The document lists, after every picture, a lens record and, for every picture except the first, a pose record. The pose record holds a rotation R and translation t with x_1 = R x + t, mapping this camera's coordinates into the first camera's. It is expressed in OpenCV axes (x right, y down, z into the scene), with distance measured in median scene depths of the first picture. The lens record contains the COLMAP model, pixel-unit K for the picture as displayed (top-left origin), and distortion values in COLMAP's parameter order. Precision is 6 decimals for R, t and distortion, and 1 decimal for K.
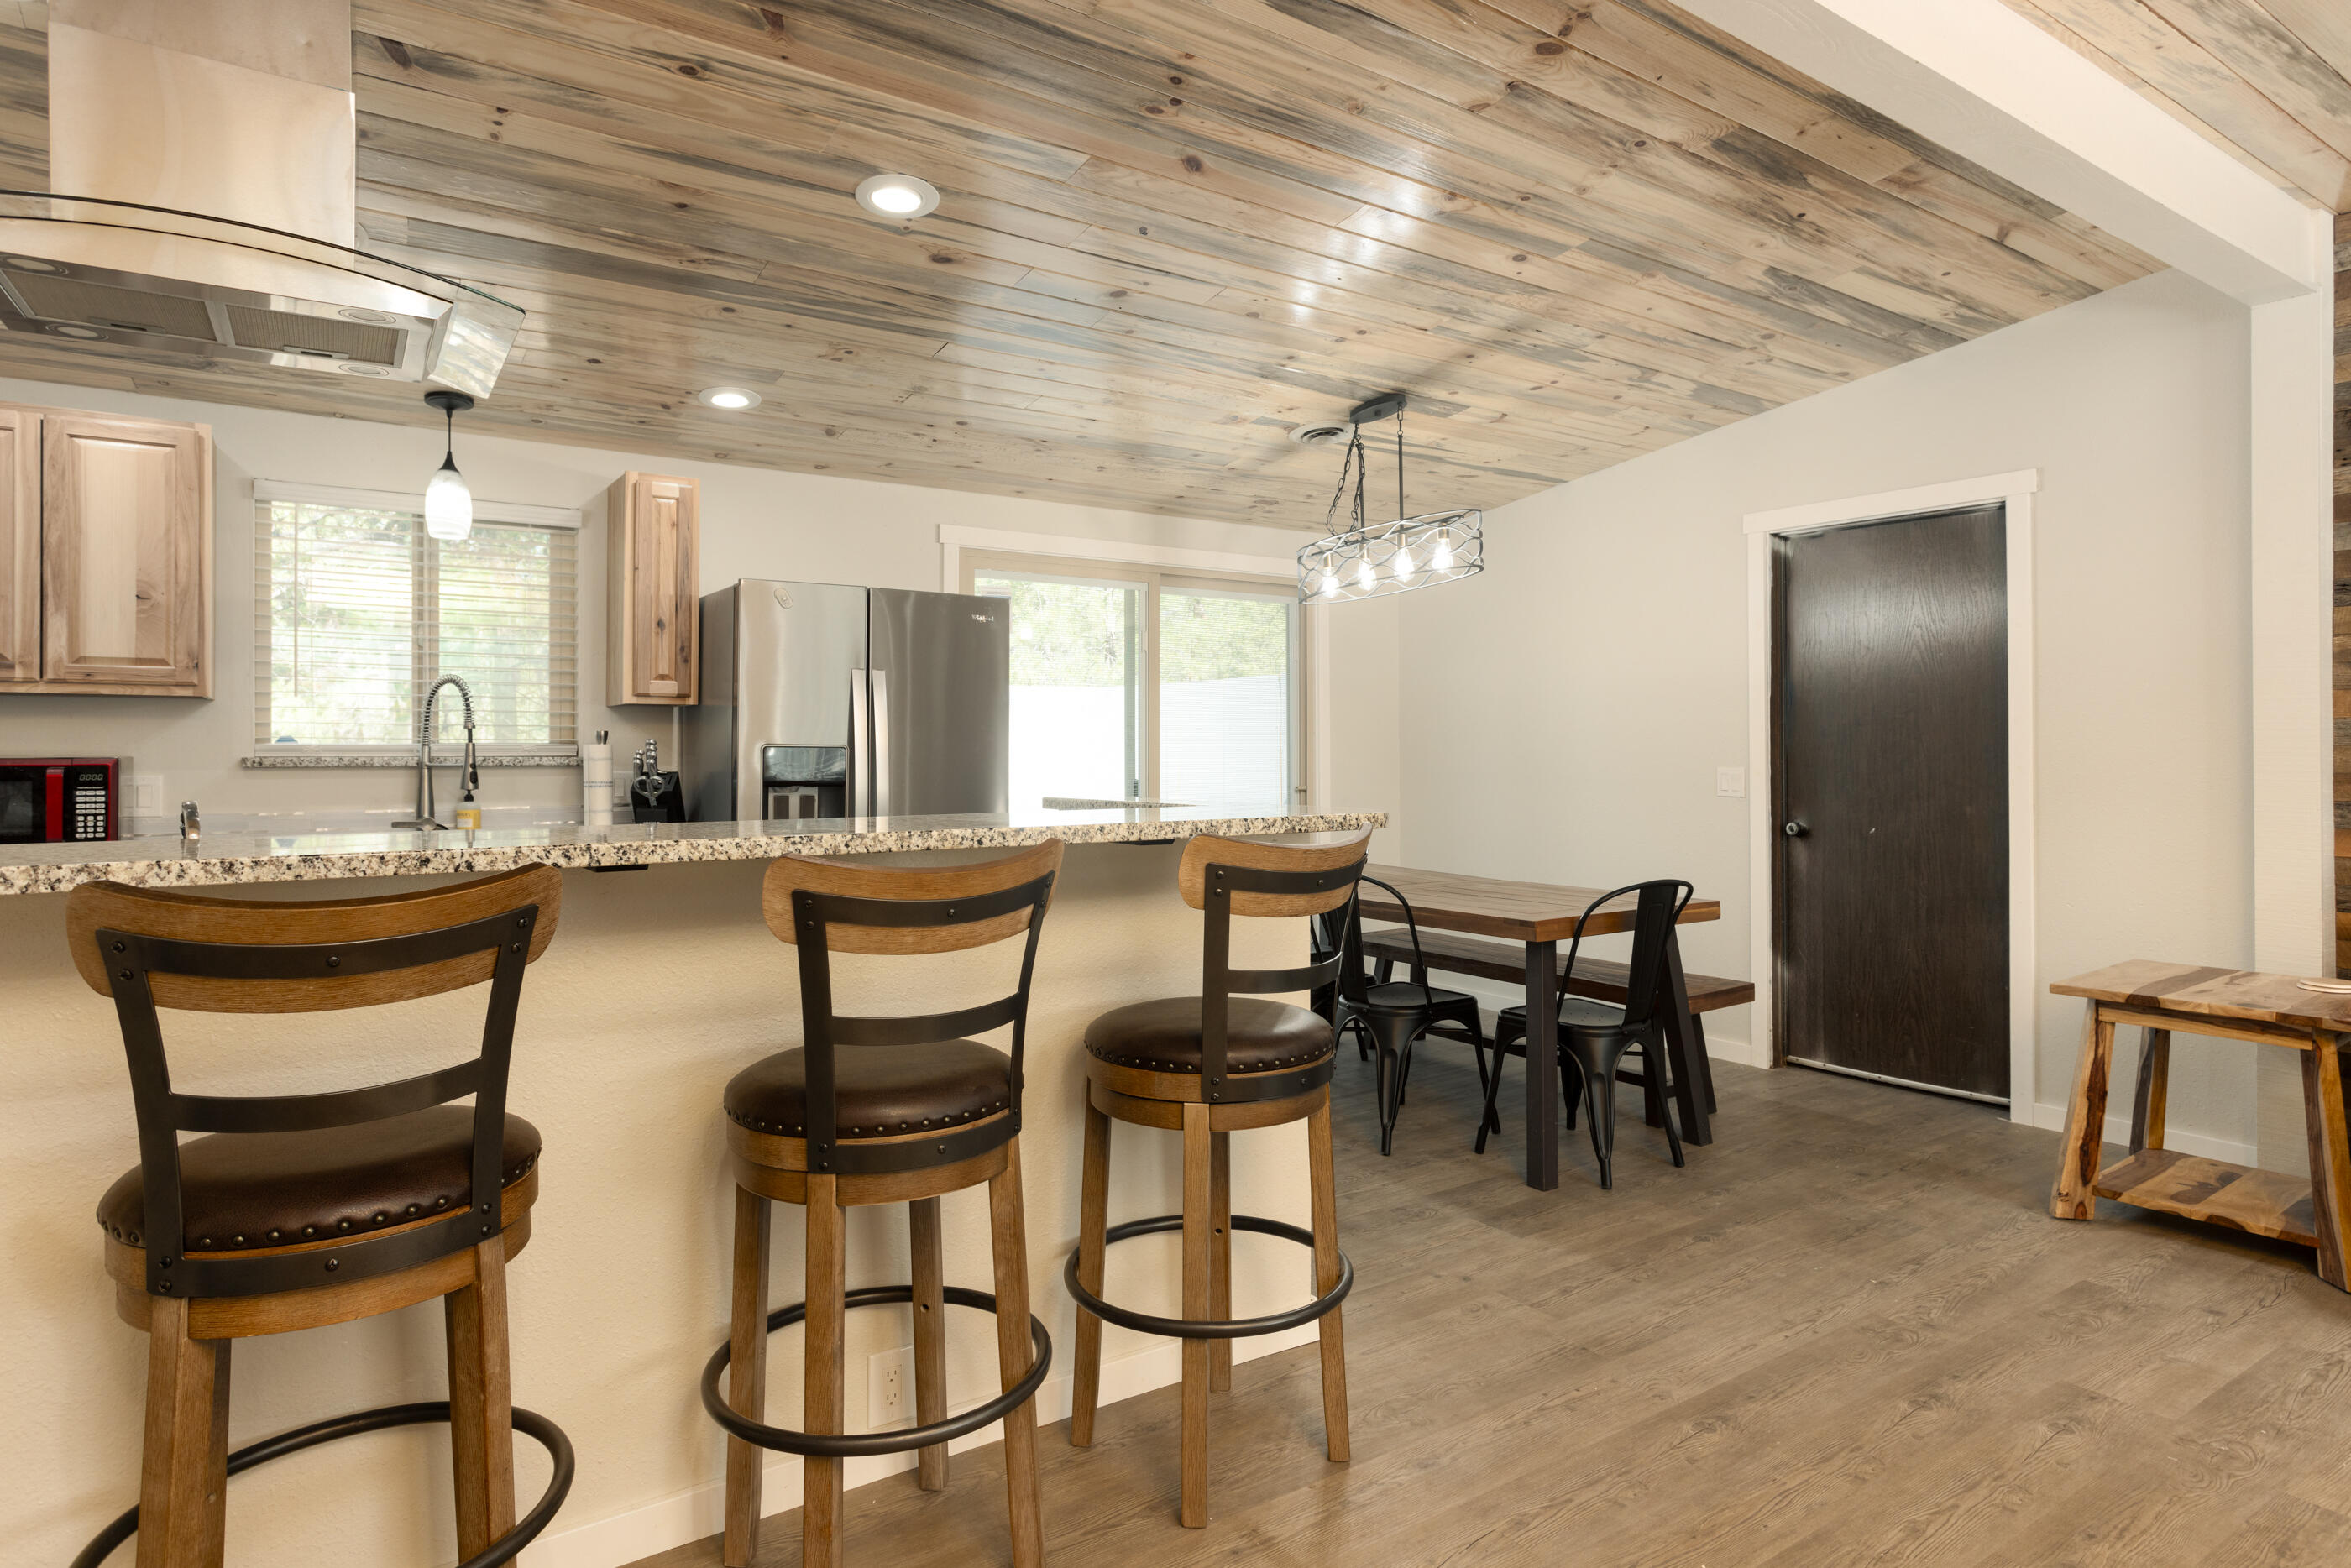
lens RADIAL K [[1322.6, 0, 1191.7], [0, 1322.6, 764.9], [0, 0, 1]] dist [-0.022737, 0.030157]
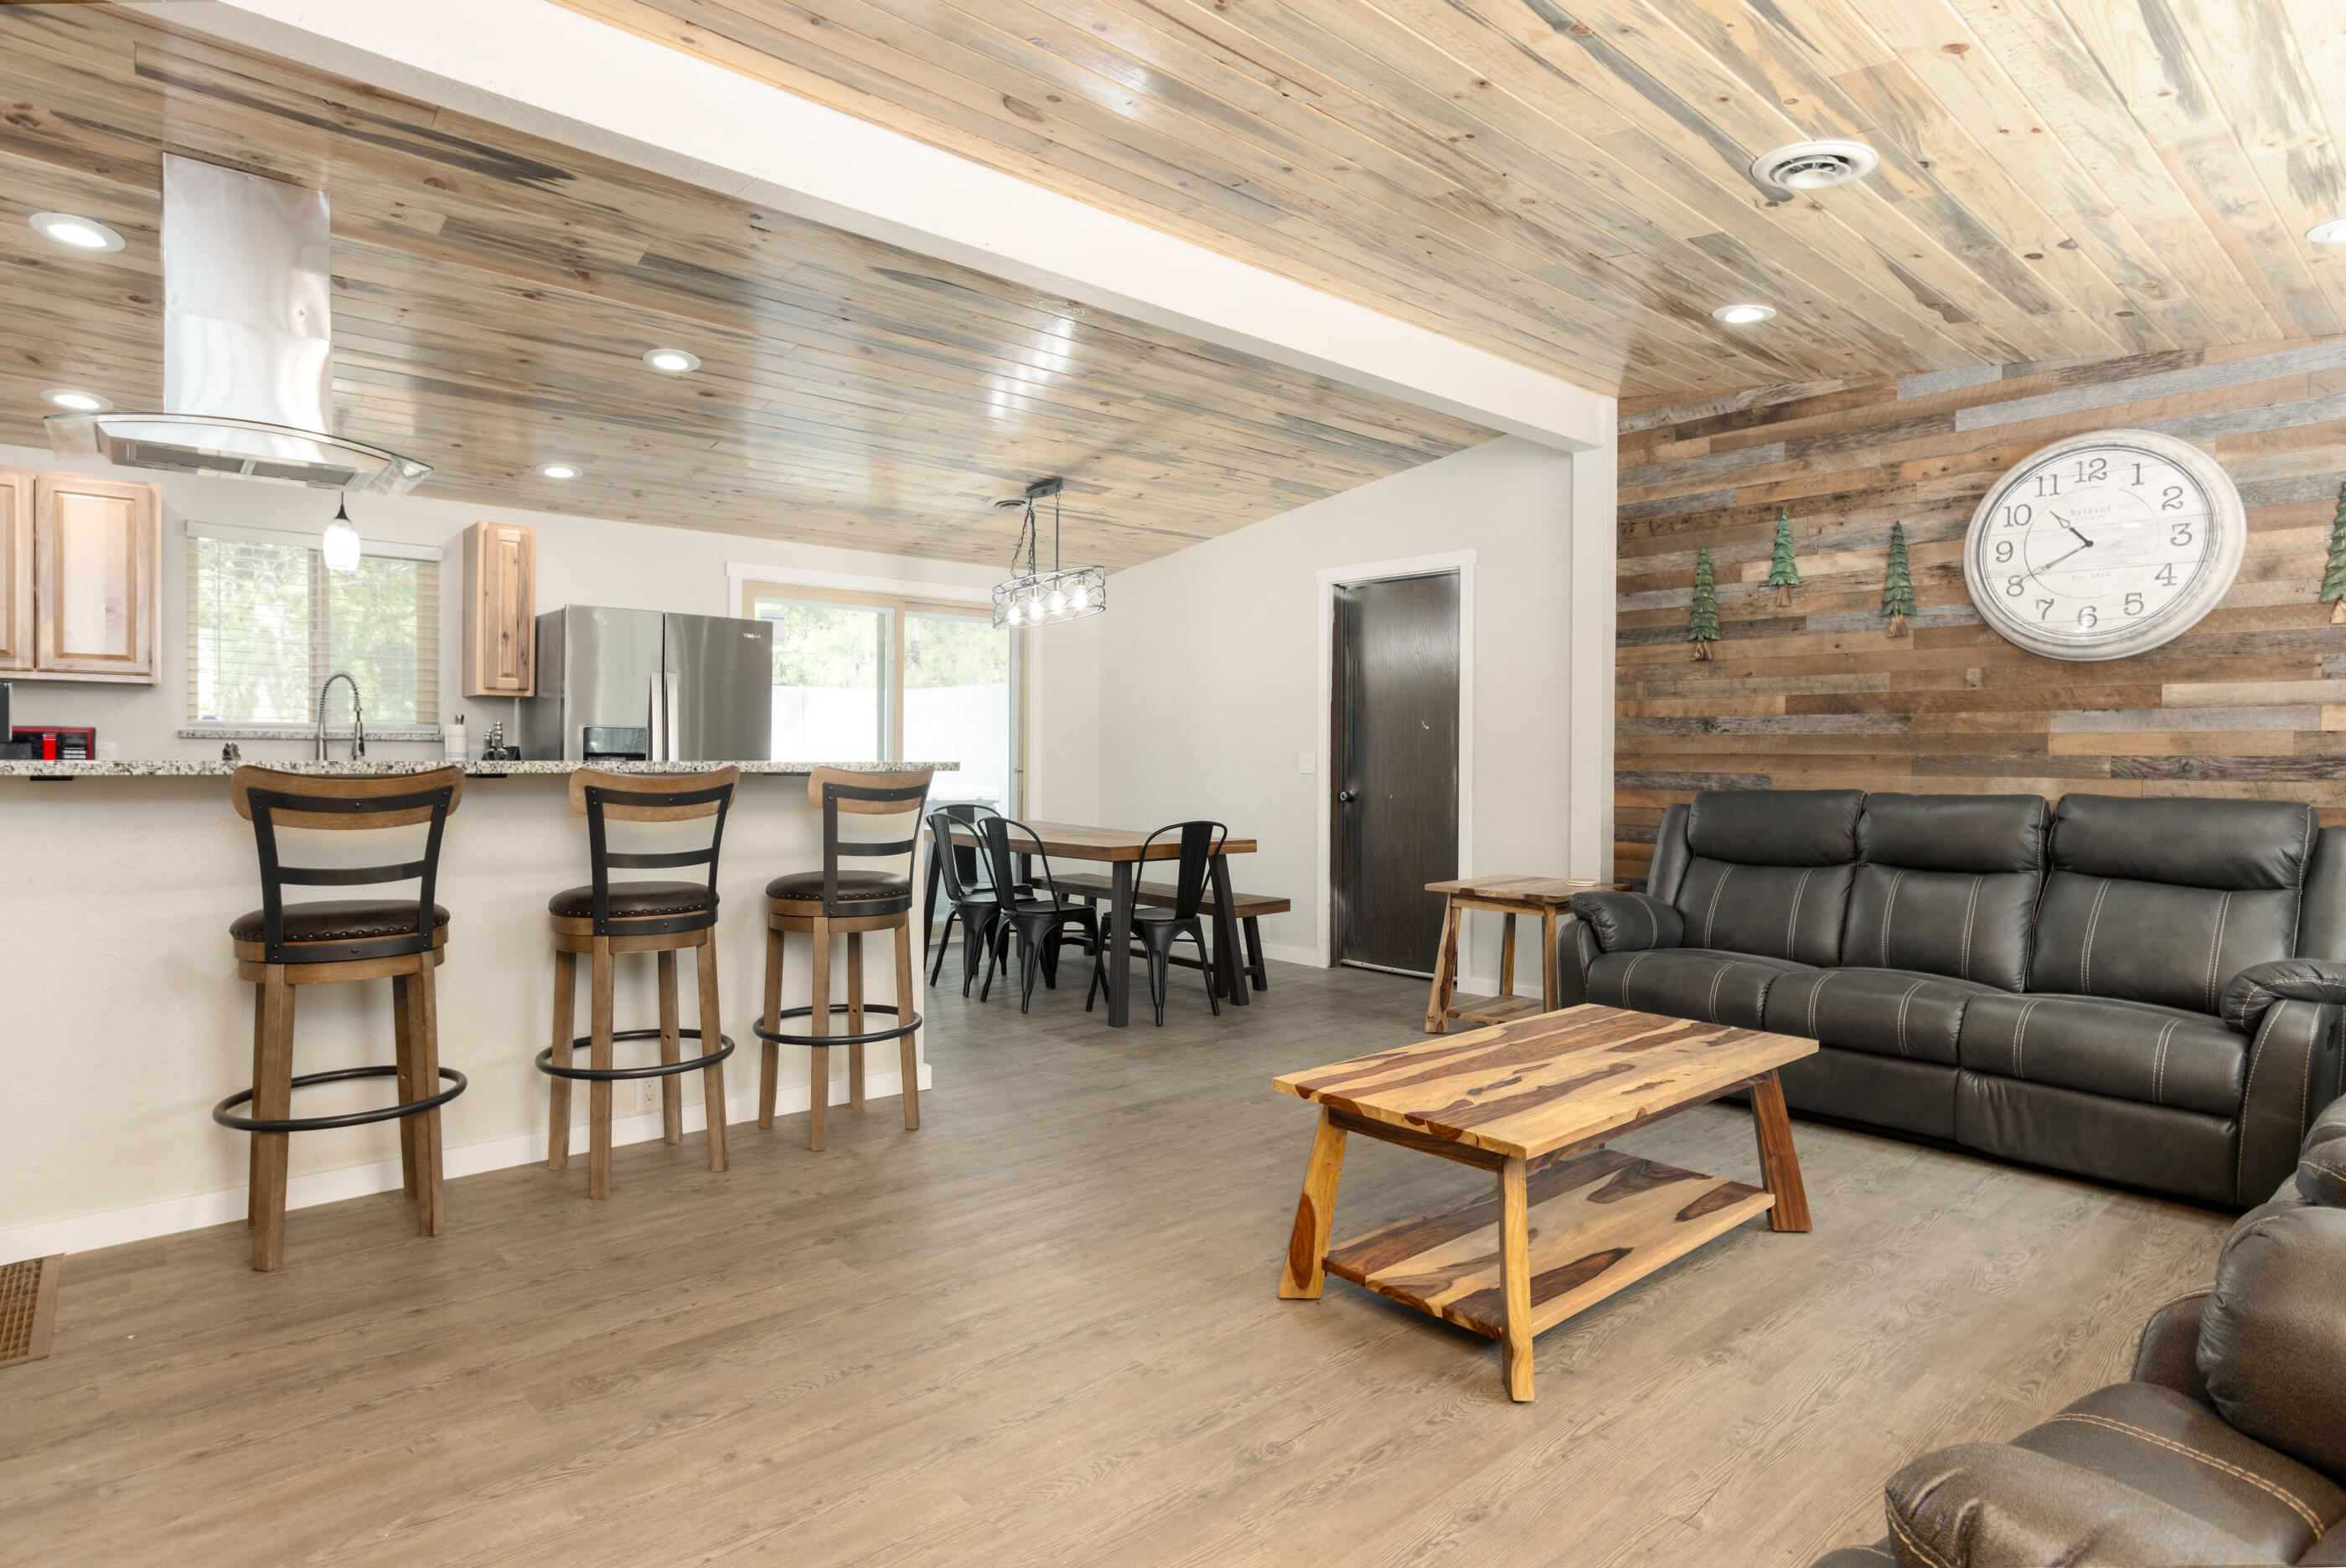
lens RADIAL K [[1338.5, 0, 1168.9], [0, 1338.5, 790.1], [0, 0, 1]] dist [-0.018018, 0.034178]
pose [[0.996243, 0.008350, 0.086200, 0.165736], [-0.009459, 0.999878, 0.012469, 0.029216], [-0.086085, -0.013237, 0.996200, -0.445484]]
